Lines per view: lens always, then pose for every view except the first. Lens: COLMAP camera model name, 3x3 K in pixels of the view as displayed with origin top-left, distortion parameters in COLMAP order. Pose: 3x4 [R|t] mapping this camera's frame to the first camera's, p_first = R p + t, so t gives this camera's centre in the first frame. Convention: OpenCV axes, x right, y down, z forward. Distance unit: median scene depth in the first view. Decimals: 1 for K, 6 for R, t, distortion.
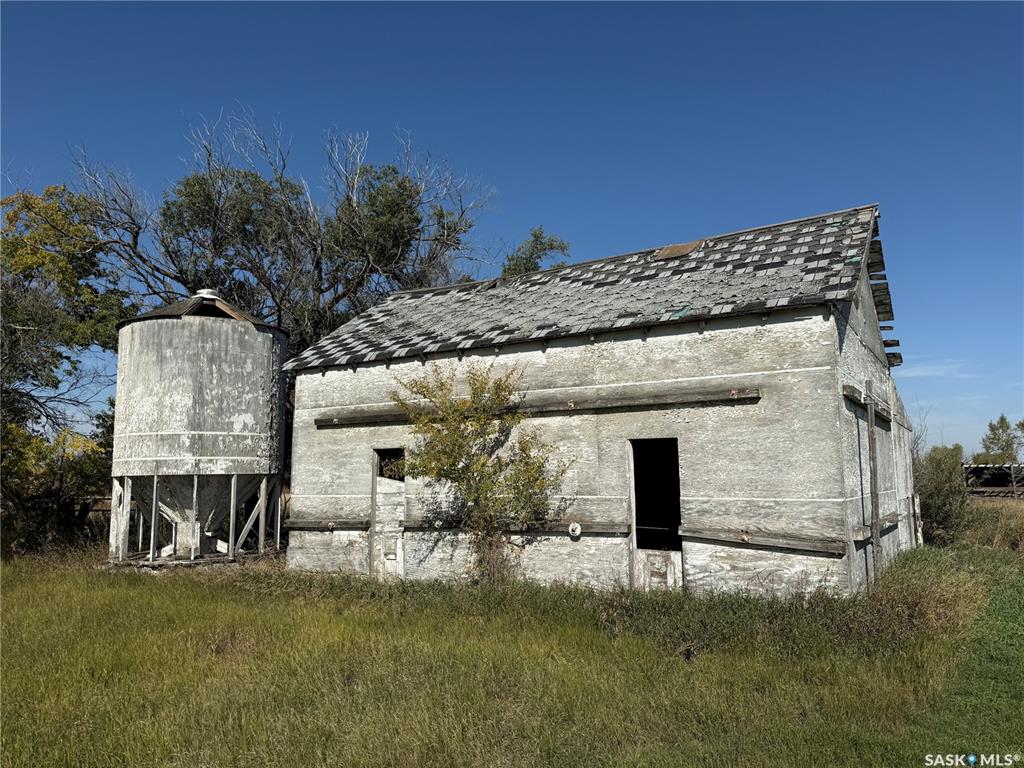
lens RADIAL K [[719.9, 0, 512.6], [0, 719.9, 380.6], [0, 0, 1]] dist [0.098856, 0.001892]
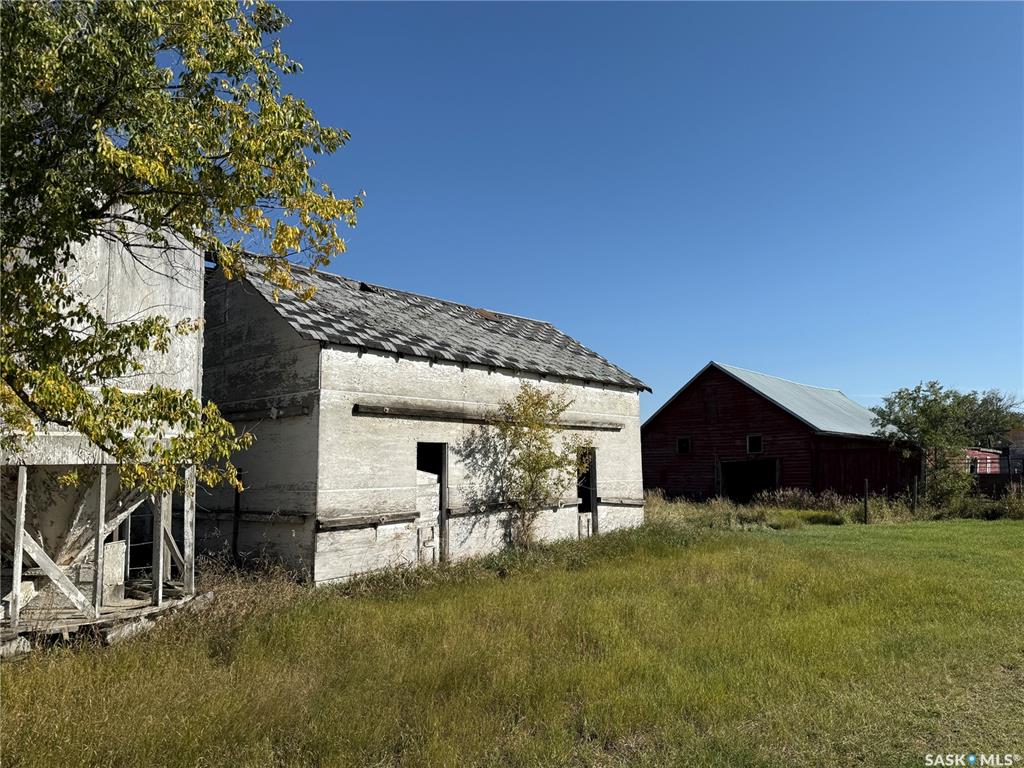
lens RADIAL K [[719.9, 0, 511.9], [0, 719.9, 386.9], [0, 0, 1]] dist [0.098856, 0.001892]
pose [[0.170256, 0.124336, 0.977524, -1.221392], [-0.118195, 0.987422, -0.105009, 0.113172], [-0.978286, -0.097660, 0.182811, 0.717729]]
